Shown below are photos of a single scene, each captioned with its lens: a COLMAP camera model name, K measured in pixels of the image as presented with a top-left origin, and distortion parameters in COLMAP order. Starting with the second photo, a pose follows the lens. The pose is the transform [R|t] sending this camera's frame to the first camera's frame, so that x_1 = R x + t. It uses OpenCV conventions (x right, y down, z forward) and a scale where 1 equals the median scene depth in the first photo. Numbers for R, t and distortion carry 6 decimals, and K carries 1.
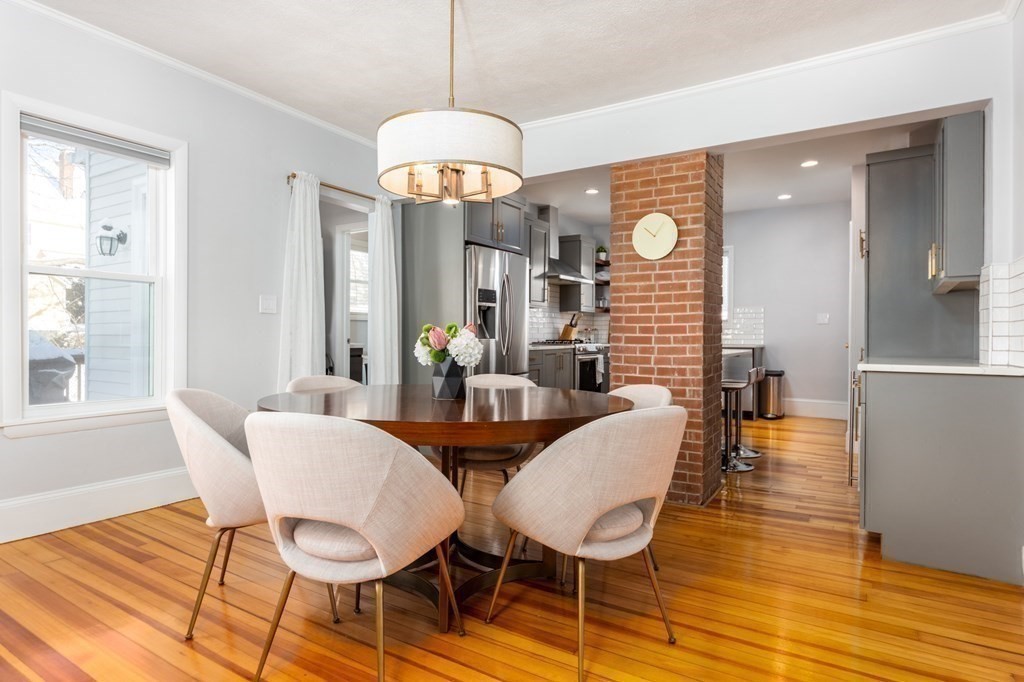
lens RADIAL K [[561.4, 0, 512.4], [0, 561.4, 336.9], [0, 0, 1]] dist [0.017211, 0.000587]
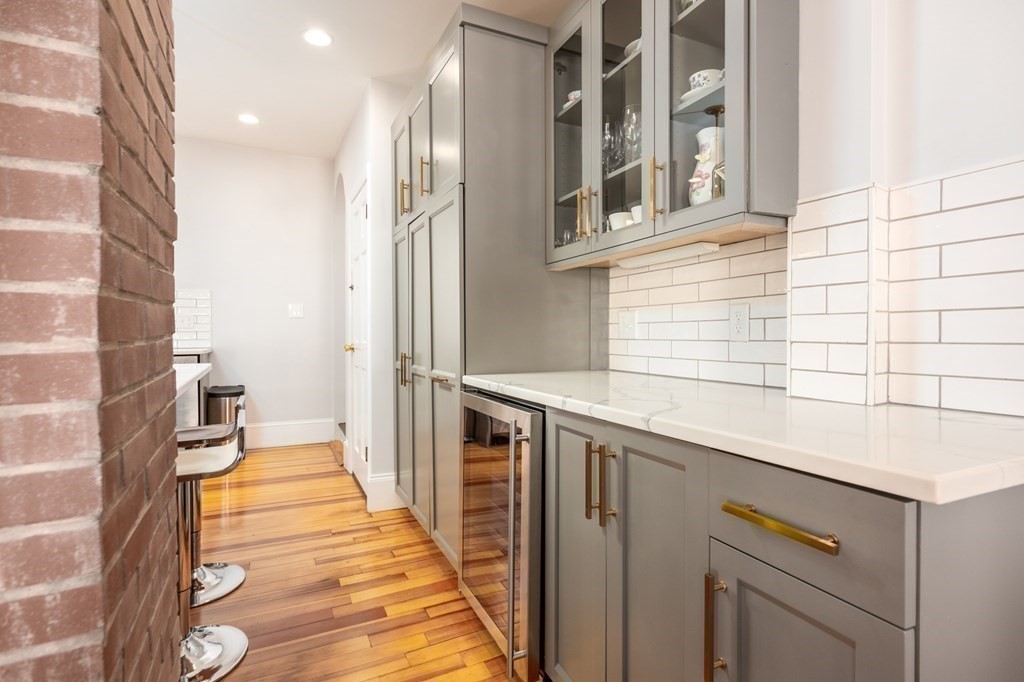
lens RADIAL K [[507.3, 0, 518.3], [0, 507.3, 342.8], [0, 0, 1]] dist [0.000832, -0.000113]
pose [[0.524202, -0.019086, 0.851380, 0.245916], [0.000066, 0.999750, 0.022371, -0.009425], [-0.851594, -0.011671, 0.524072, 0.725817]]
